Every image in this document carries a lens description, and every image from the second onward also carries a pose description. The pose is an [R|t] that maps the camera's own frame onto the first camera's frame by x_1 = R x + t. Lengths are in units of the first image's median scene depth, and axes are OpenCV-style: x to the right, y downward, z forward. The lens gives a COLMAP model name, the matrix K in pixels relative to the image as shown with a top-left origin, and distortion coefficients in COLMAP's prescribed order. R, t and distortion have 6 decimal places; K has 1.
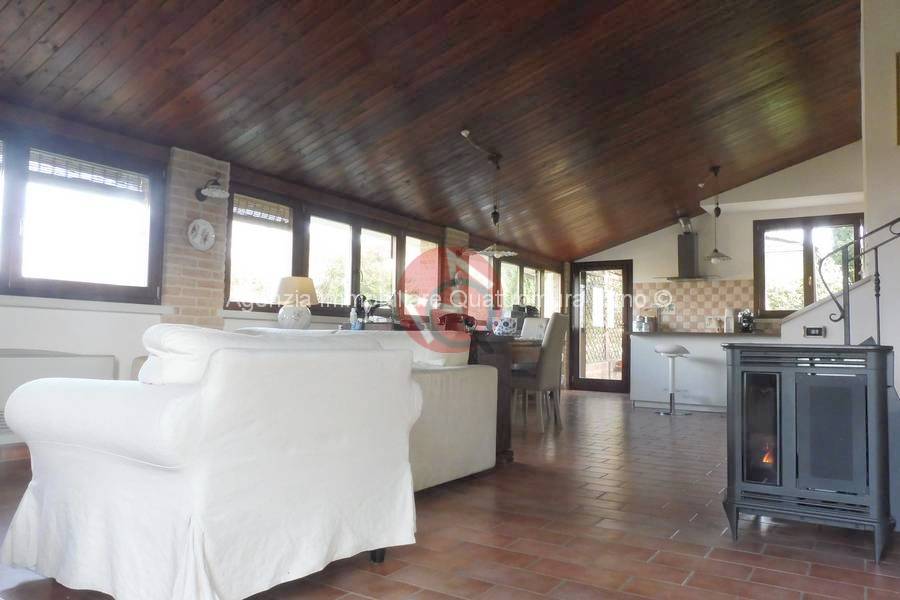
lens RADIAL K [[650.2, 0, 450.0], [0, 650.2, 300.0], [0, 0, 1]] dist [-0.039656, 0.002411]
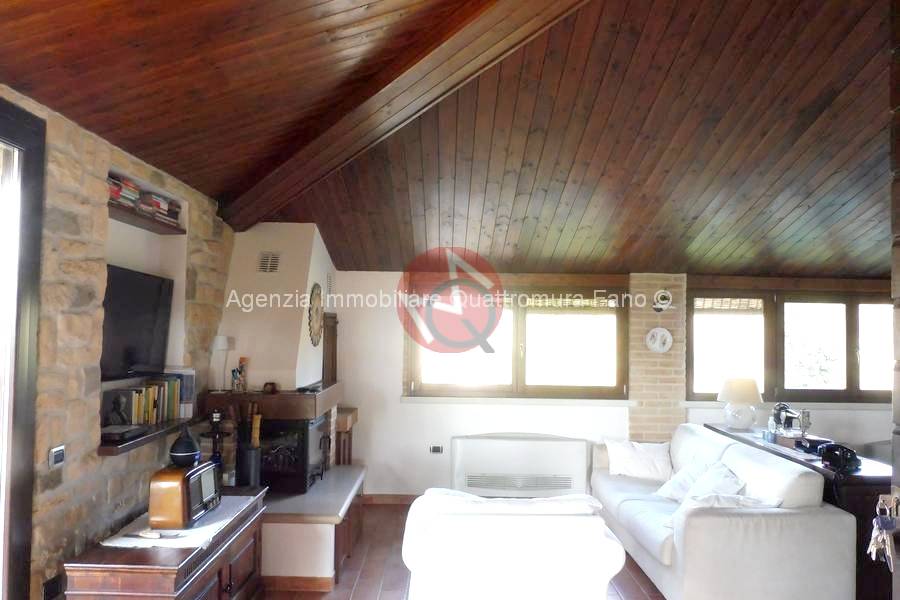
lens RADIAL K [[650.2, 0, 450.0], [0, 650.2, 300.0], [0, 0, 1]] dist [-0.039656, 0.002411]
pose [[0.554060, -0.043160, -0.831357, 0.403960], [0.043103, 0.998803, -0.023128, -0.163690], [0.831360, -0.023020, 0.555257, 0.005038]]
